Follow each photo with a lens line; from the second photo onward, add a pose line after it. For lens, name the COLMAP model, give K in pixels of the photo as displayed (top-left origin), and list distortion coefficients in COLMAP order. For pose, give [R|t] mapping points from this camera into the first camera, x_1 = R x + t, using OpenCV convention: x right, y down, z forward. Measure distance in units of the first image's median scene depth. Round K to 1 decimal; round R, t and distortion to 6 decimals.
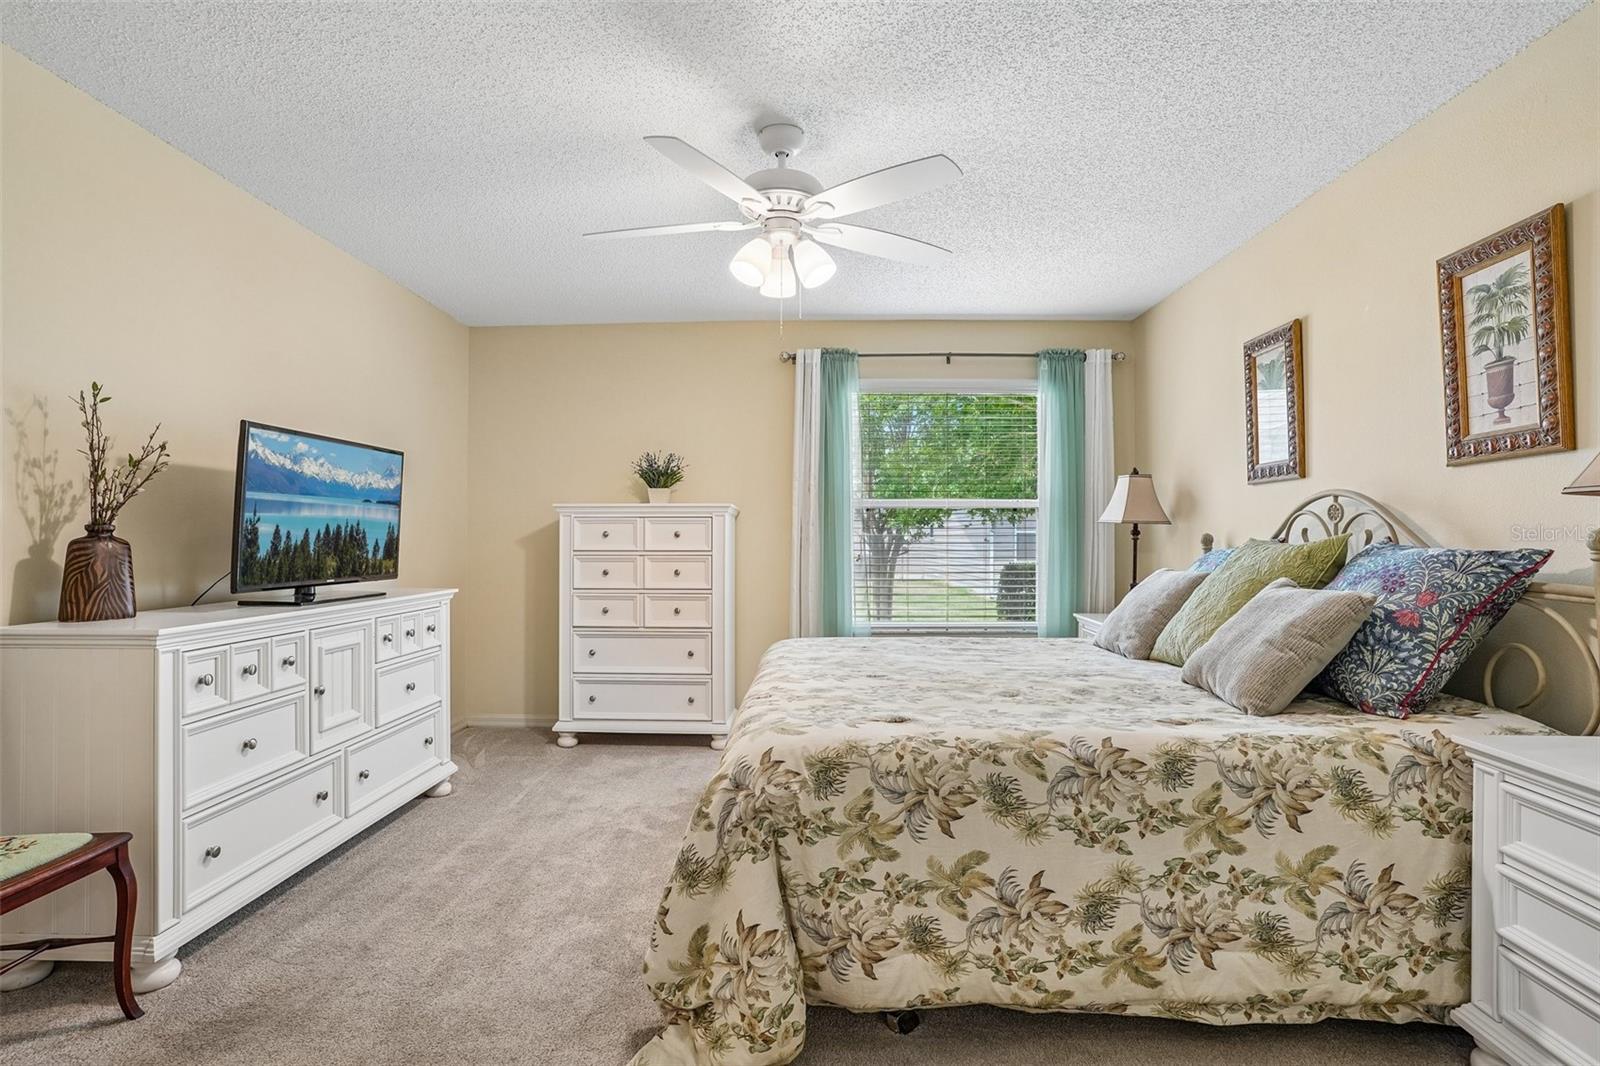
lens RADIAL K [[827.0, 0, 805.2], [0, 827.0, 520.6], [0, 0, 1]] dist [-0.085272, 0.054492]
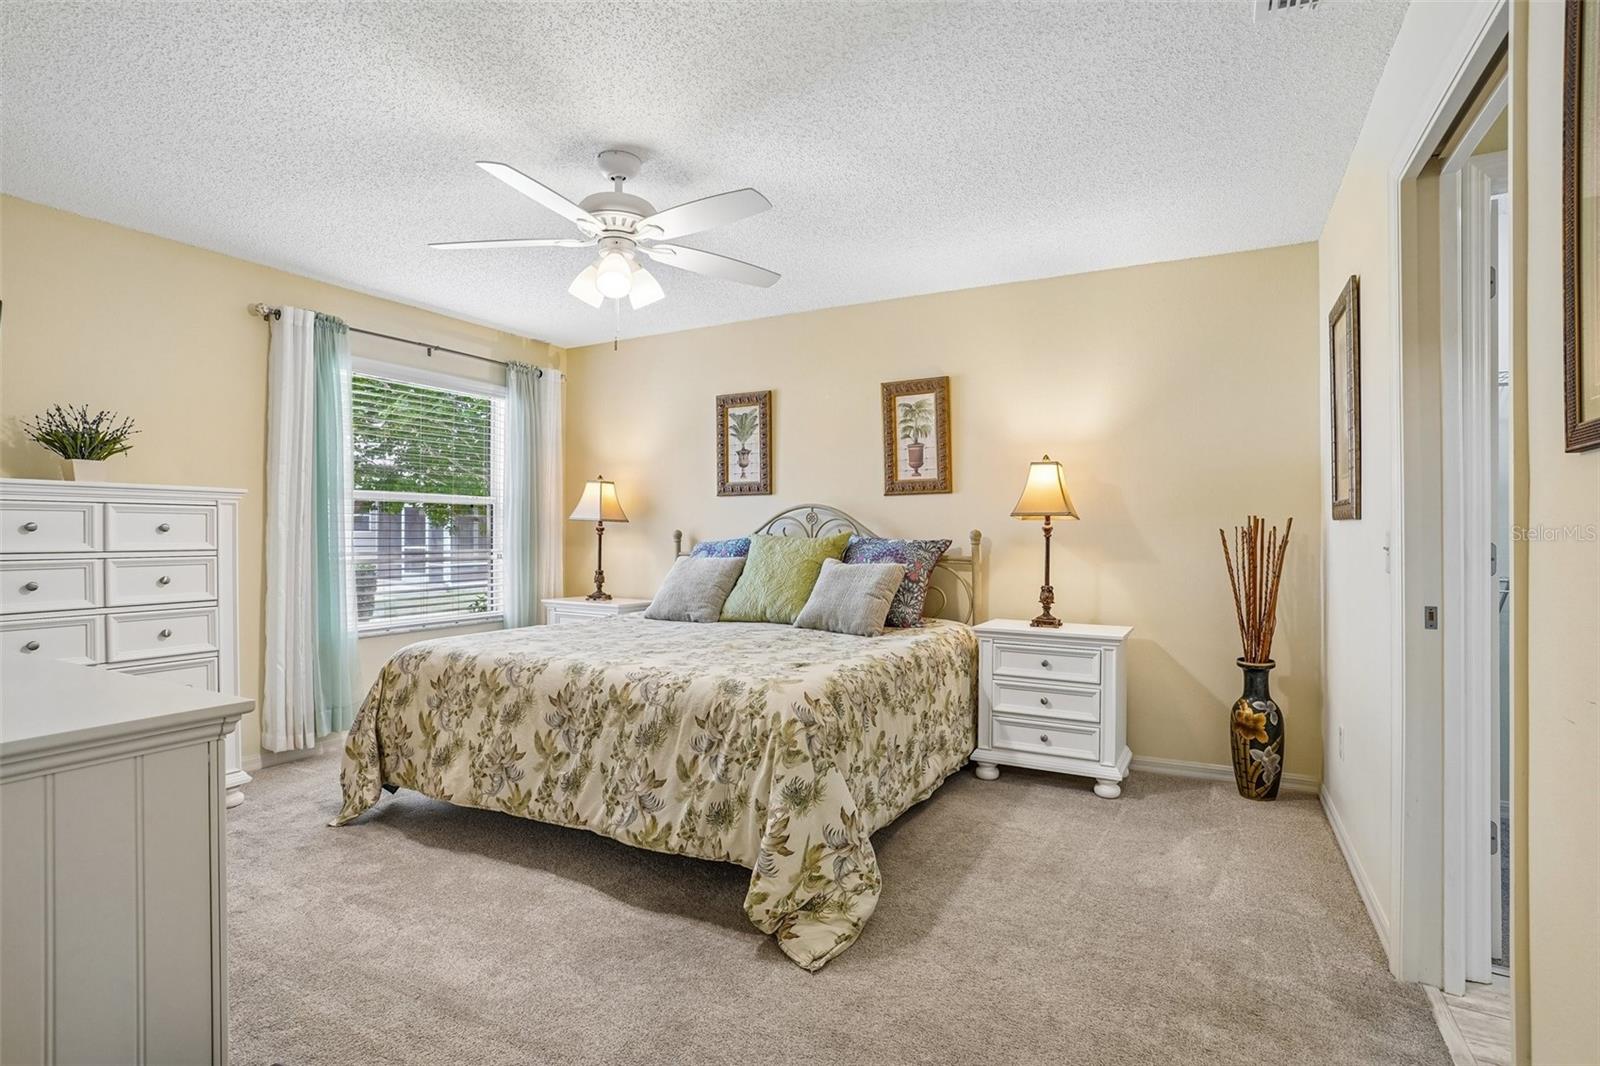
lens RADIAL K [[810.6, 0, 789.4], [0, 810.6, 526.8], [0, 0, 1]] dist [-0.015597, 0.000046]
pose [[0.446046, 0.006245, 0.894988, -1.020714], [-0.020683, 0.999781, 0.003332, 0.003391], [-0.894771, -0.019998, 0.446078, 0.366702]]
